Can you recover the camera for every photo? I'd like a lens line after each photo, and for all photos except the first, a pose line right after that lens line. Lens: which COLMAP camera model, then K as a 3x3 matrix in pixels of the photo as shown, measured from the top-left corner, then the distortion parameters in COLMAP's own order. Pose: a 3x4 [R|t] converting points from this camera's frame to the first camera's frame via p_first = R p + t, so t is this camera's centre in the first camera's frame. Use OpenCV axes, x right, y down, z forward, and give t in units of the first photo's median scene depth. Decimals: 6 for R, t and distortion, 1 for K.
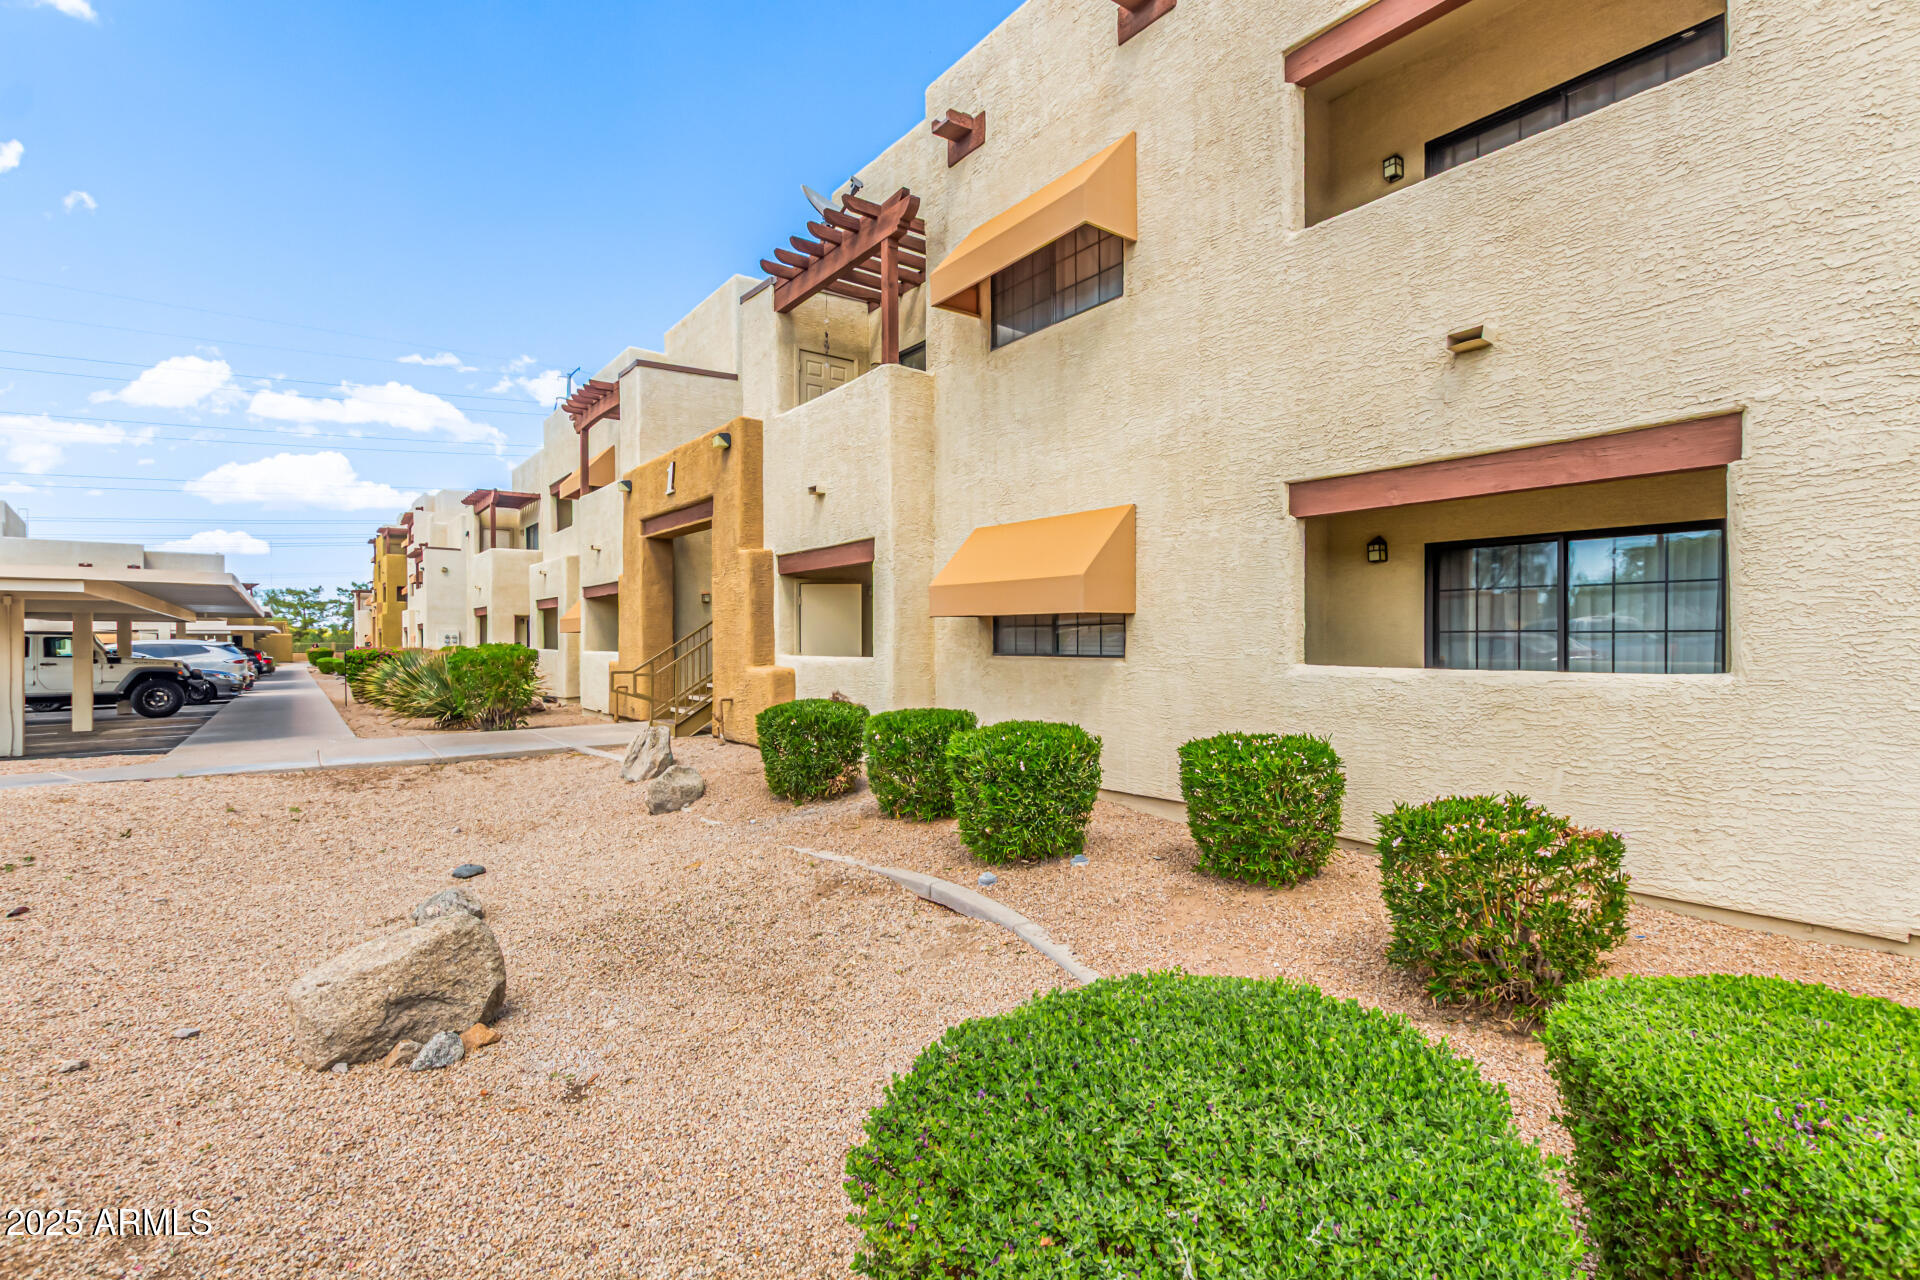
lens RADIAL K [[879.5, 0, 959.5], [0, 879.5, 638.1], [0, 0, 1]] dist [0.007596, -0.003895]
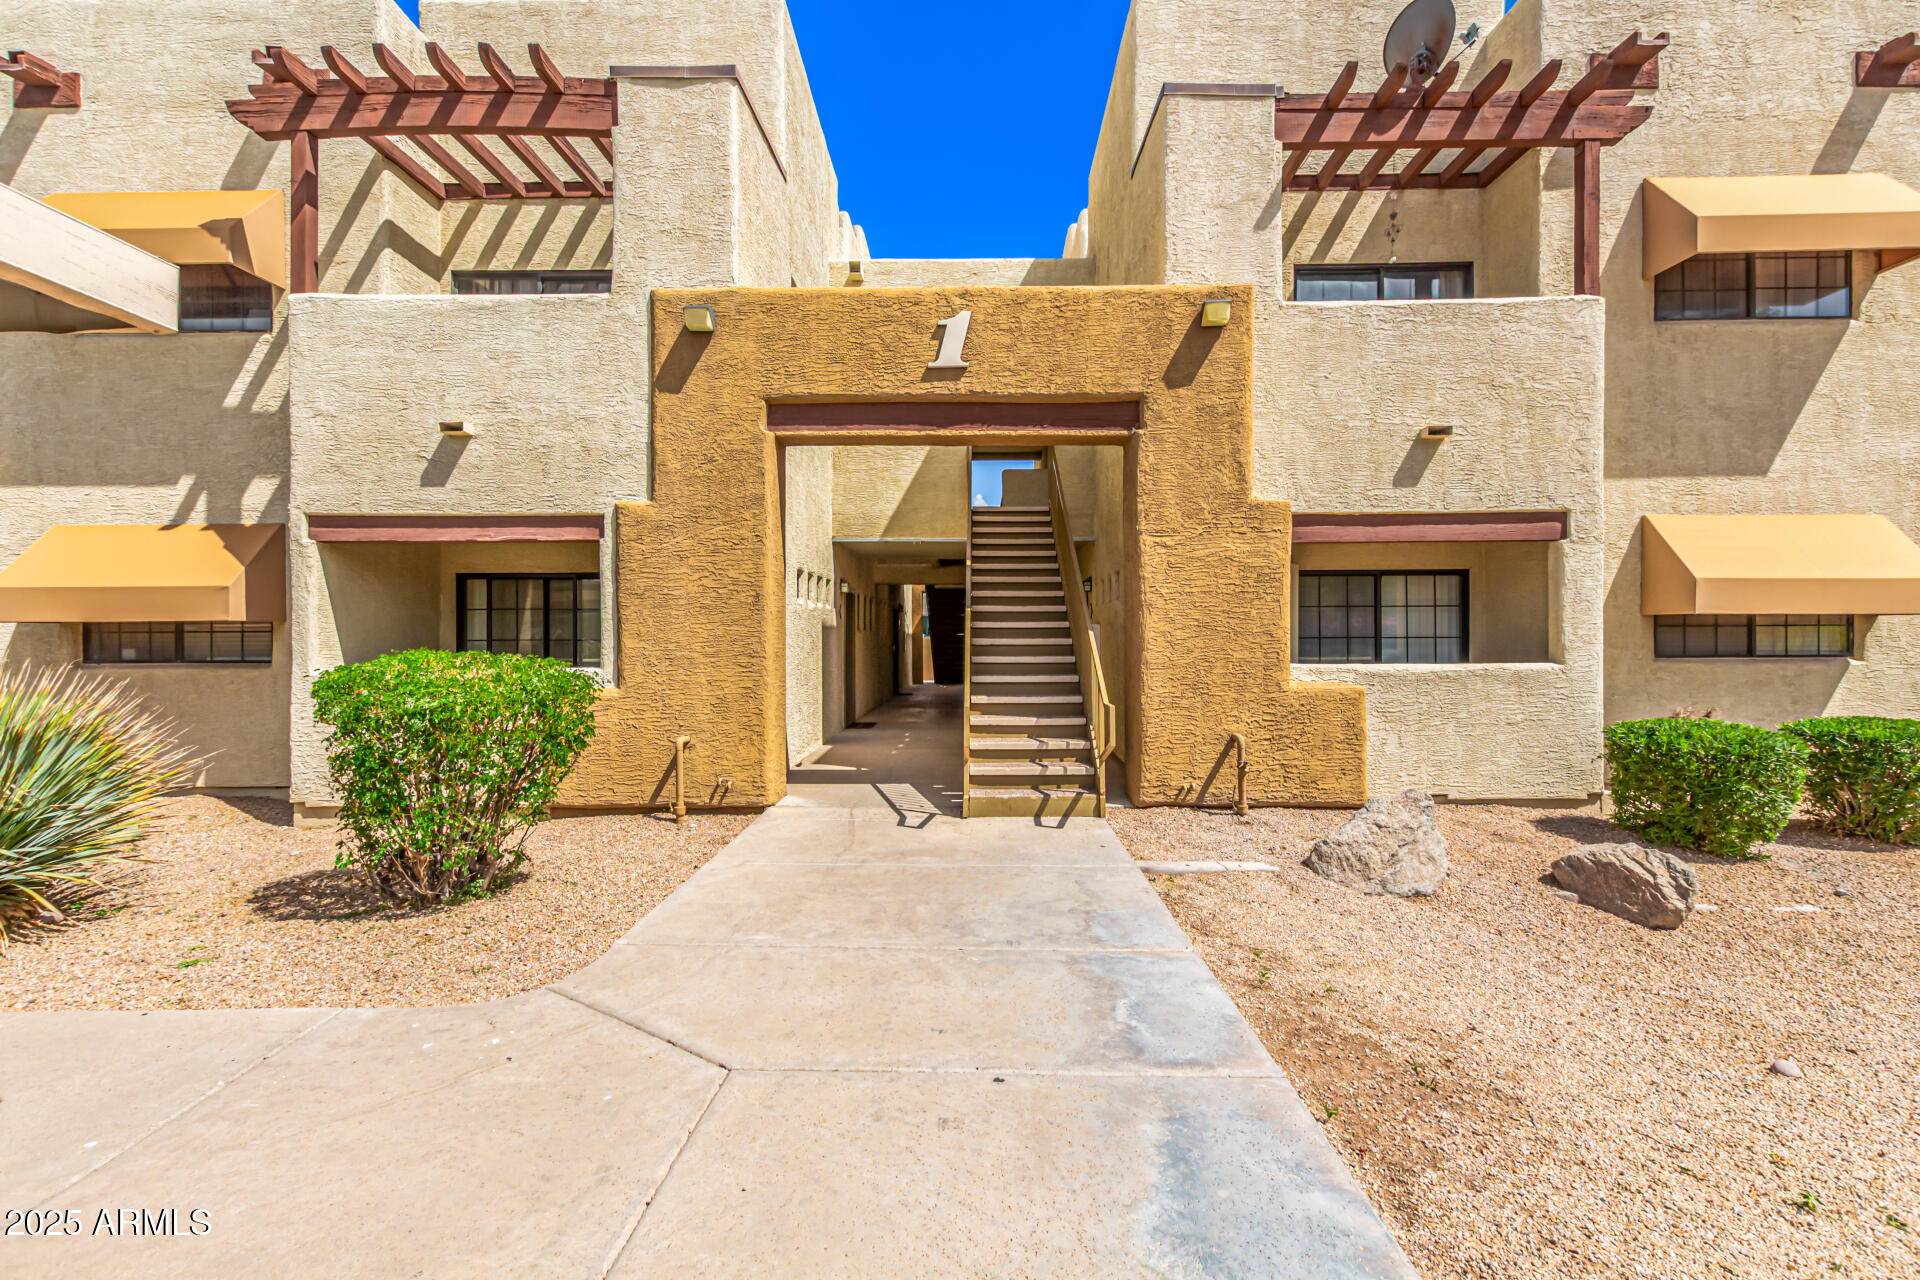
lens RADIAL K [[879.5, 0, 957.0], [0, 879.5, 643.7], [0, 0, 1]] dist [0.007596, -0.003895]
pose [[0.616093, -0.000590, 0.787673, -1.213060], [0.002809, 0.999995, -0.001448, 0.004129], [-0.787669, 0.003104, 0.616091, 1.090416]]
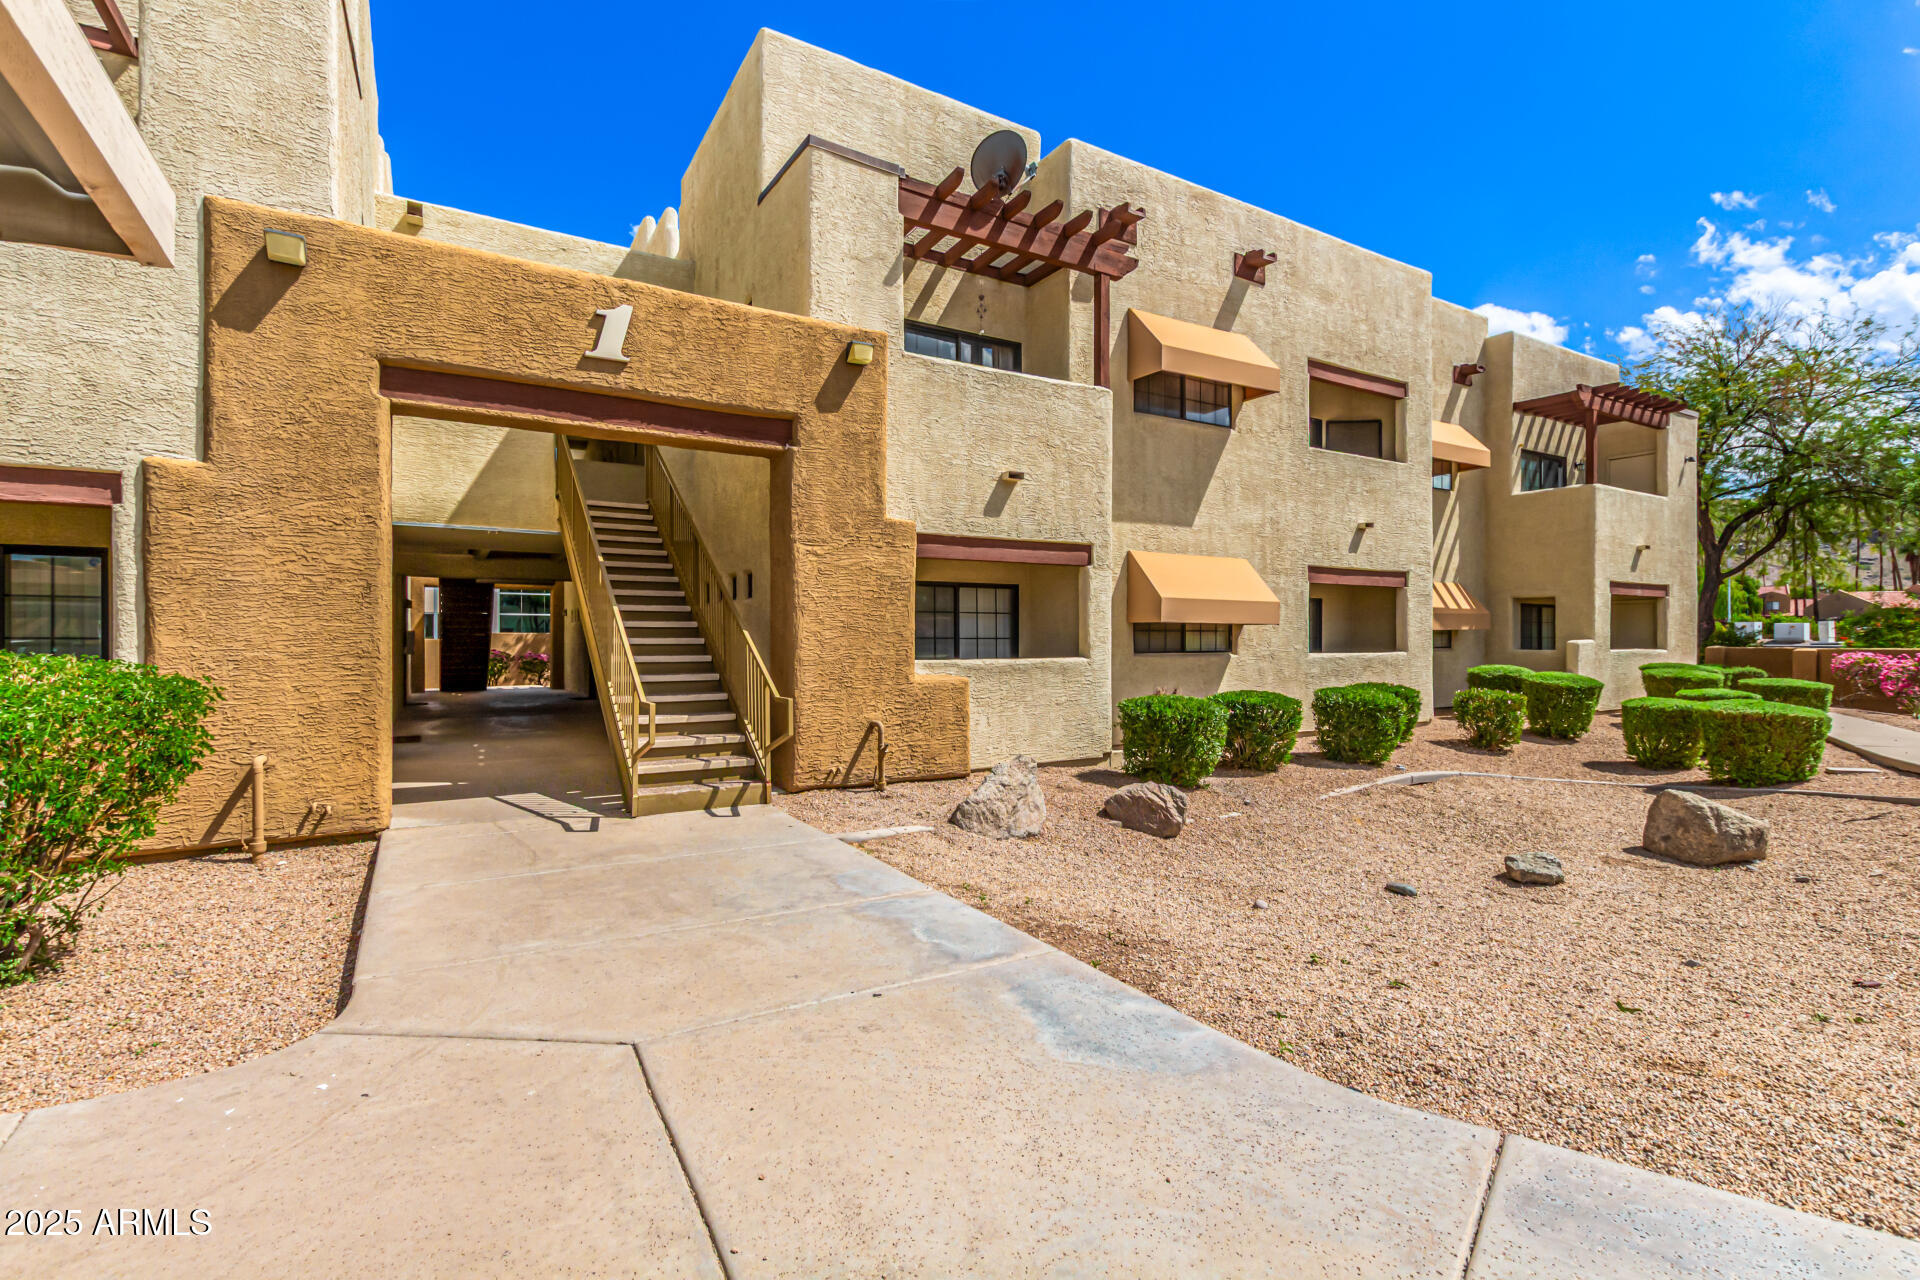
lens RADIAL K [[879.5, 0, 966.5], [0, 879.5, 645.6], [0, 0, 1]] dist [0.007596, -0.003895]
pose [[0.101601, 0.000358, 0.994825, -1.344175], [0.004735, 0.999988, -0.000844, 0.008365], [-0.994814, 0.004796, 0.101599, 1.203740]]
